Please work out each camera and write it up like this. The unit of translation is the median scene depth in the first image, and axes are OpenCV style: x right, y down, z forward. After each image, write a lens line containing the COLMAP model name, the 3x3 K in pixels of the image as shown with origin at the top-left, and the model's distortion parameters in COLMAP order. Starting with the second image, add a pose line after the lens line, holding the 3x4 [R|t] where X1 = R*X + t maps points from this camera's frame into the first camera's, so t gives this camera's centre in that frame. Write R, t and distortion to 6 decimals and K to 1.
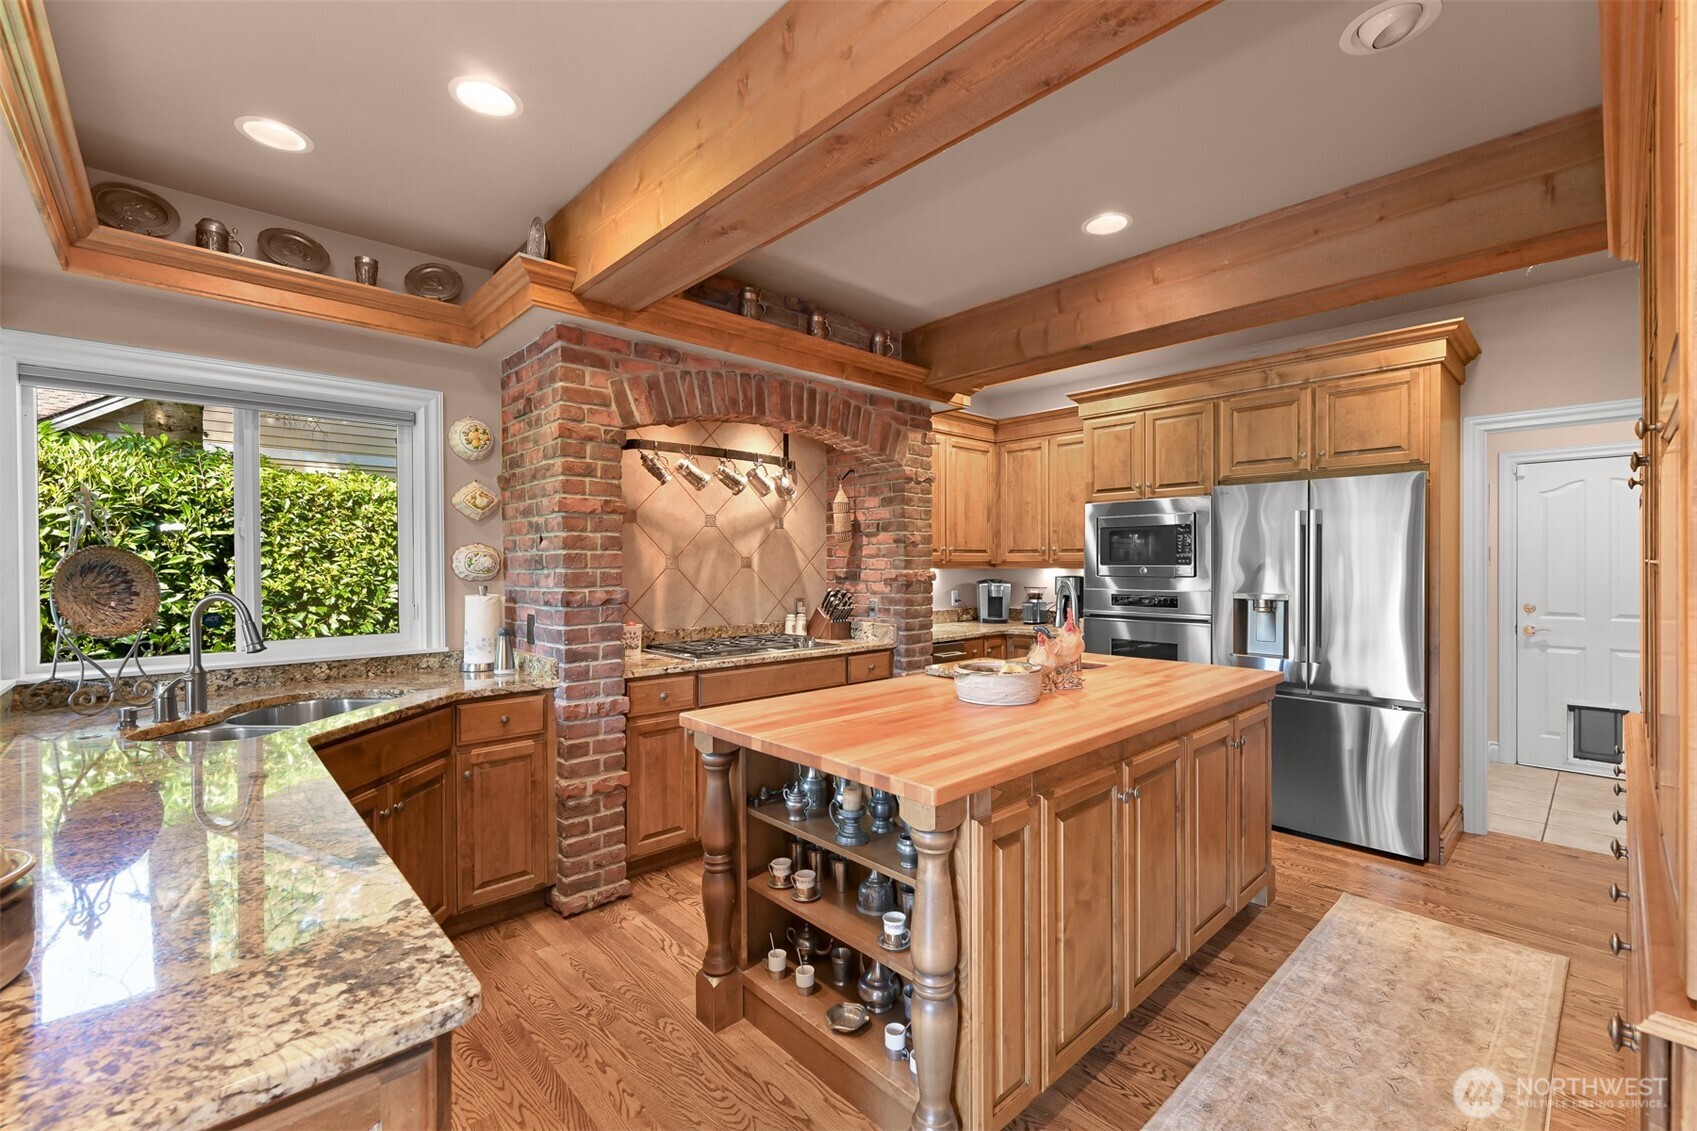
lens RADIAL K [[692.7, 0, 841.5], [0, 692.7, 568.2], [0, 0, 1]] dist [0.000621, 0.000341]
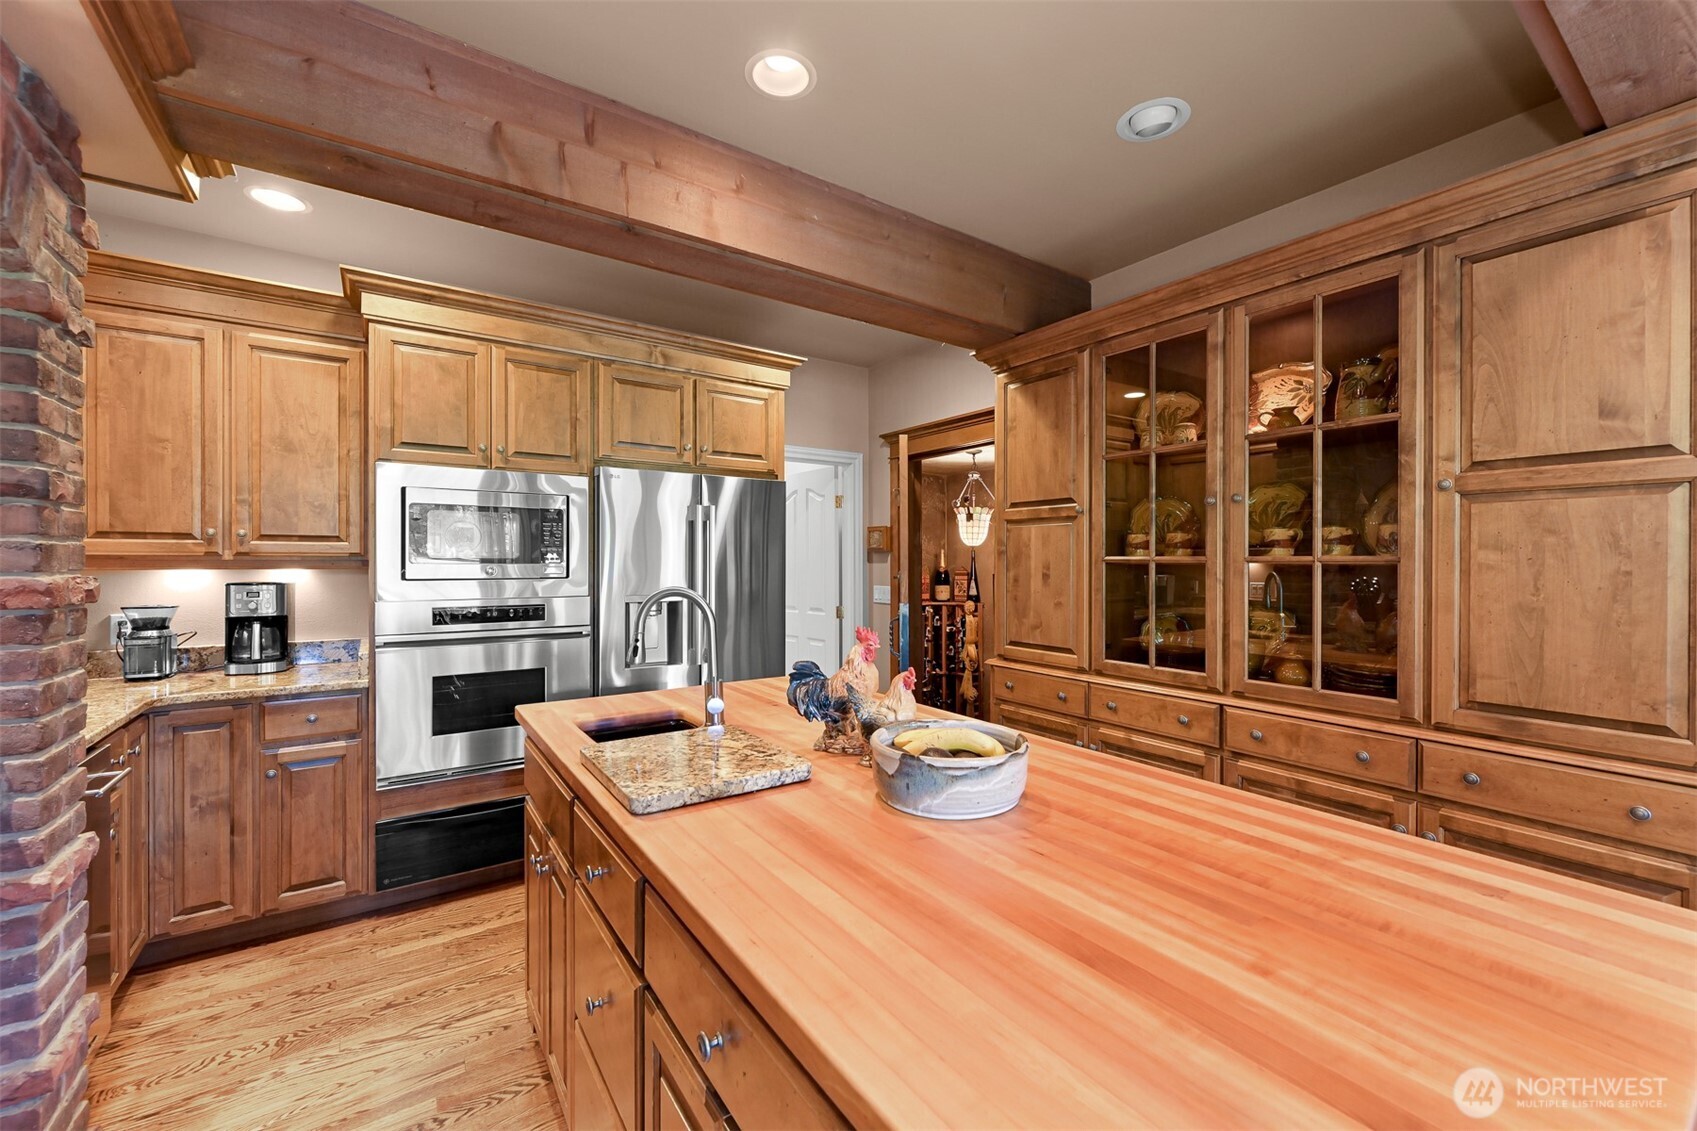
lens RADIAL K [[667.6, 0, 845.3], [0, 667.6, 566.6], [0, 0, 1]] dist [-0.001749, 0.000826]
pose [[0.138931, -0.003211, 0.990297, -0.219407], [0.006619, 0.999975, 0.002314, 0.000210], [-0.990280, 0.006234, 0.138949, 0.673275]]
